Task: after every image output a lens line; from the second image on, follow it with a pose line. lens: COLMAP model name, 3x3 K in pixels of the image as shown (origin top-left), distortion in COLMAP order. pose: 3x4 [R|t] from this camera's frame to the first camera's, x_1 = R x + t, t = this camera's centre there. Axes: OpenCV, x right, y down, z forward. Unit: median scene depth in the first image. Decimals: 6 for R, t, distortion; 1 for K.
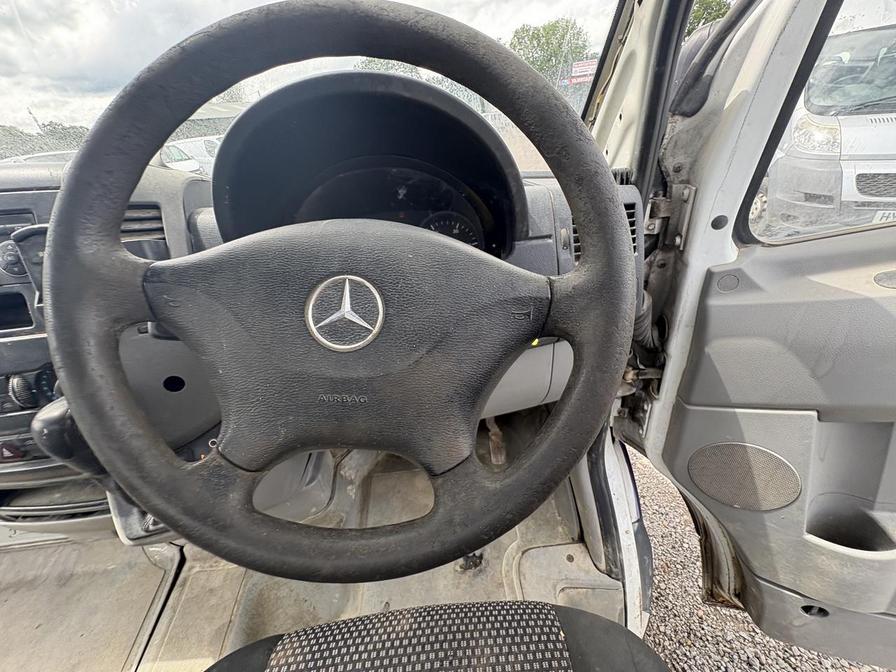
lens RADIAL K [[354.9, 0, 446.7], [0, 354.9, 341.0], [0, 0, 1]] dist [0.000077, -0.000052]
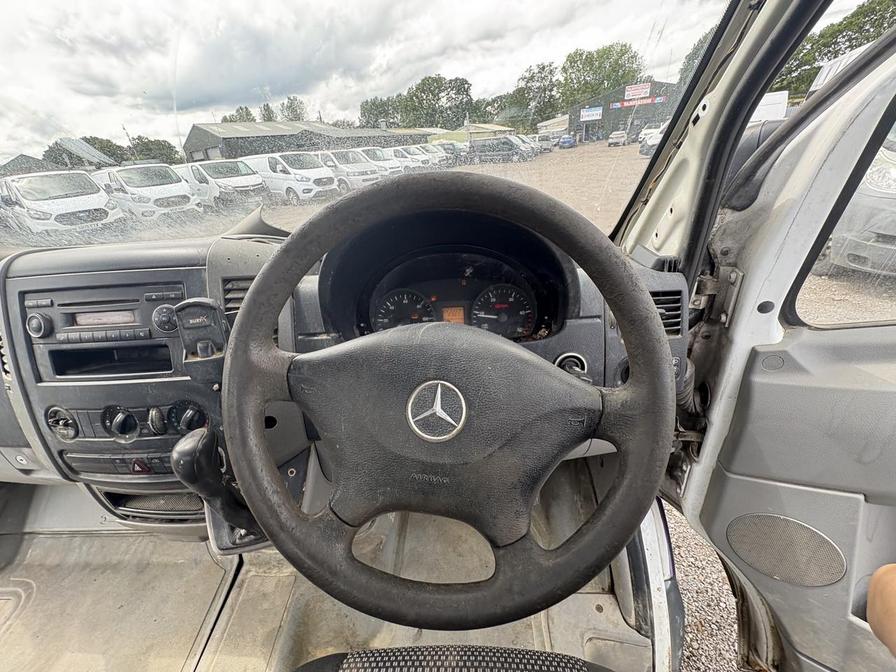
lens RADIAL K [[354.6, 0, 448.3], [0, 354.6, 341.3], [0, 0, 1]] dist [0.000831, -0.000891]
pose [[0.993630, 0.067662, -0.090117, -0.058791], [-0.071116, 0.996830, -0.035682, -0.115836], [0.087417, 0.041864, 0.995292, -0.113490]]
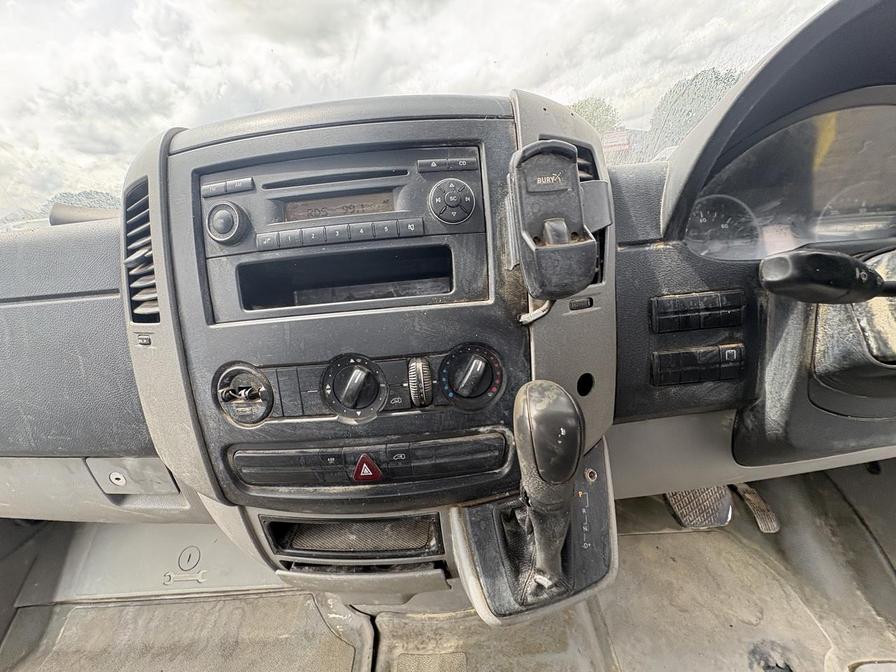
lens RADIAL K [[356.5, 0, 446.9], [0, 356.5, 339.8], [0, 0, 1]] dist [-0.000665, -0.000183]
pose [[0.996454, 0.028223, -0.079264, -0.753487], [-0.039688, 0.988338, -0.147015, 0.112791], [0.074191, 0.149639, 0.985953, 0.190859]]
